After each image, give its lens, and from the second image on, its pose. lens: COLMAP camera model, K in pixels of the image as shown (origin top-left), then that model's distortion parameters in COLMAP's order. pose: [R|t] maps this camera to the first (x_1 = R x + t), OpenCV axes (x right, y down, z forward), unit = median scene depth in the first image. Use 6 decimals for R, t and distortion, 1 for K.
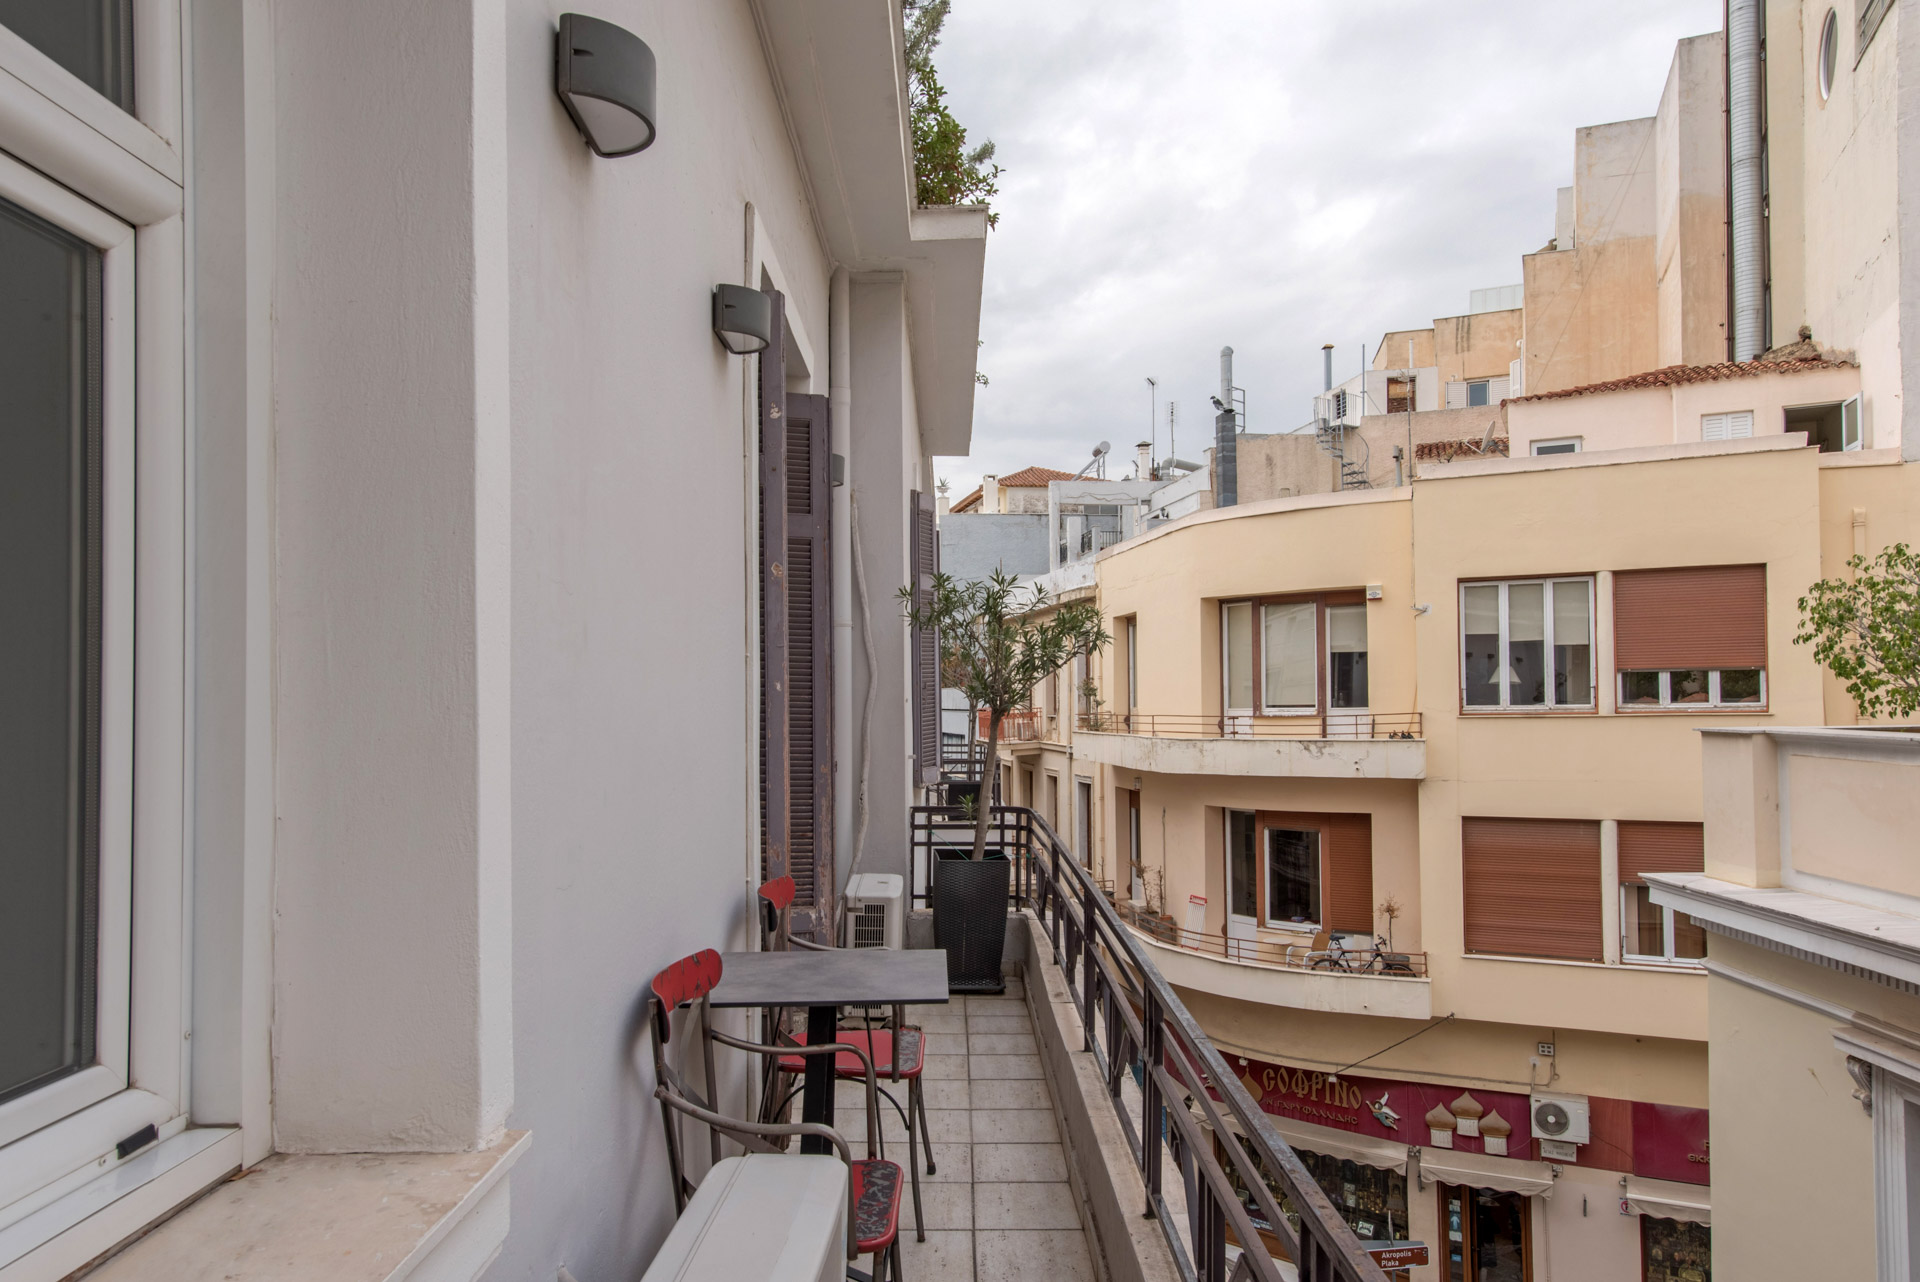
lens RADIAL K [[1172.7, 0, 960.0], [0, 1172.7, 641.0], [0, 0, 1]] dist [-0.001464, -0.000964]
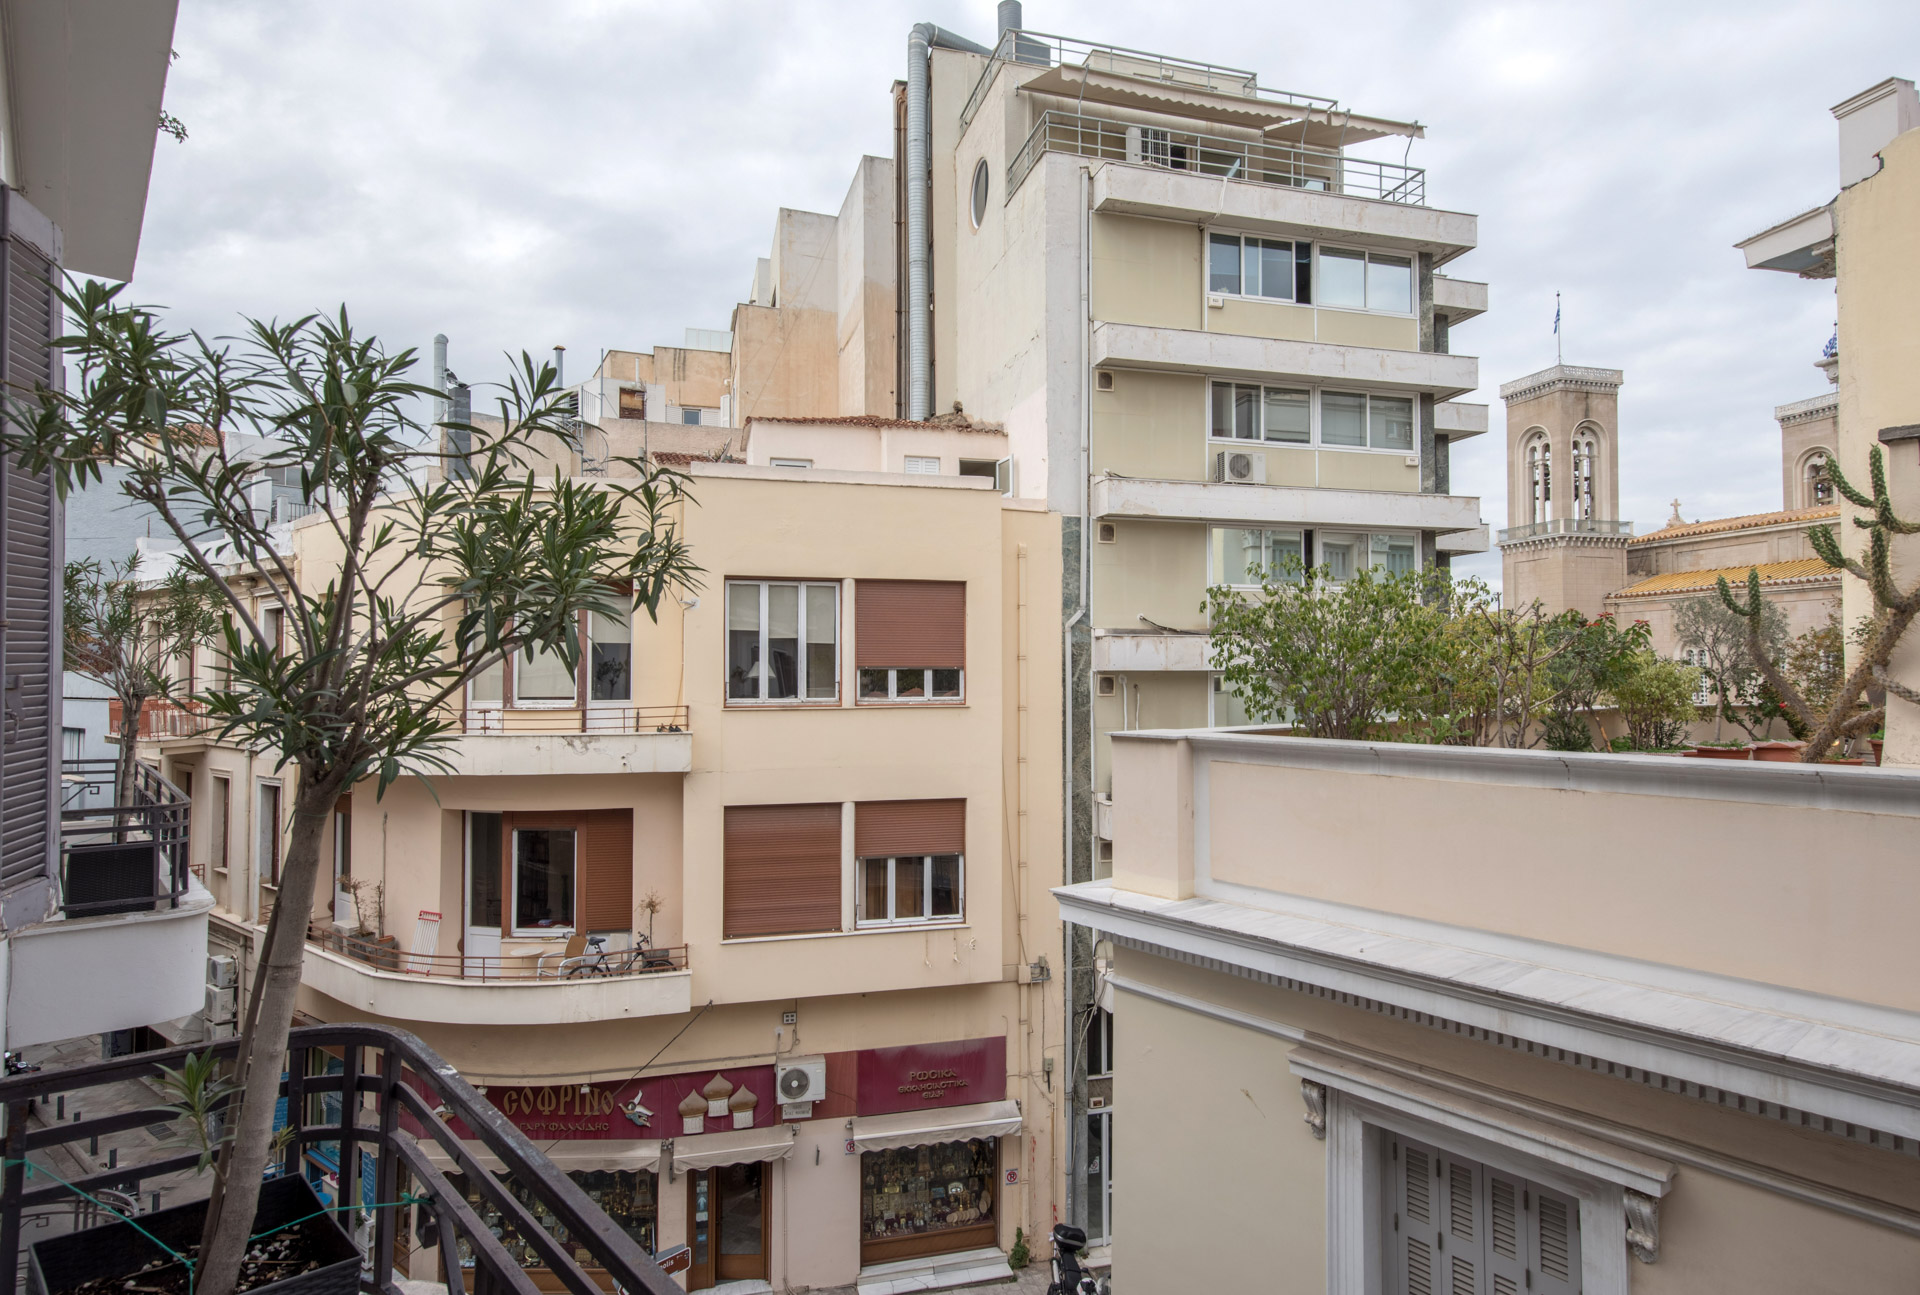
lens RADIAL K [[1053.4, 0, 966.8], [0, 1053.4, 659.9], [0, 0, 1]] dist [0.017355, -0.000795]
pose [[0.767742, 0.024062, 0.640307, -0.003659], [-0.038855, 0.999204, 0.009038, 0.004499], [-0.639580, -0.031818, 0.768066, 0.154851]]
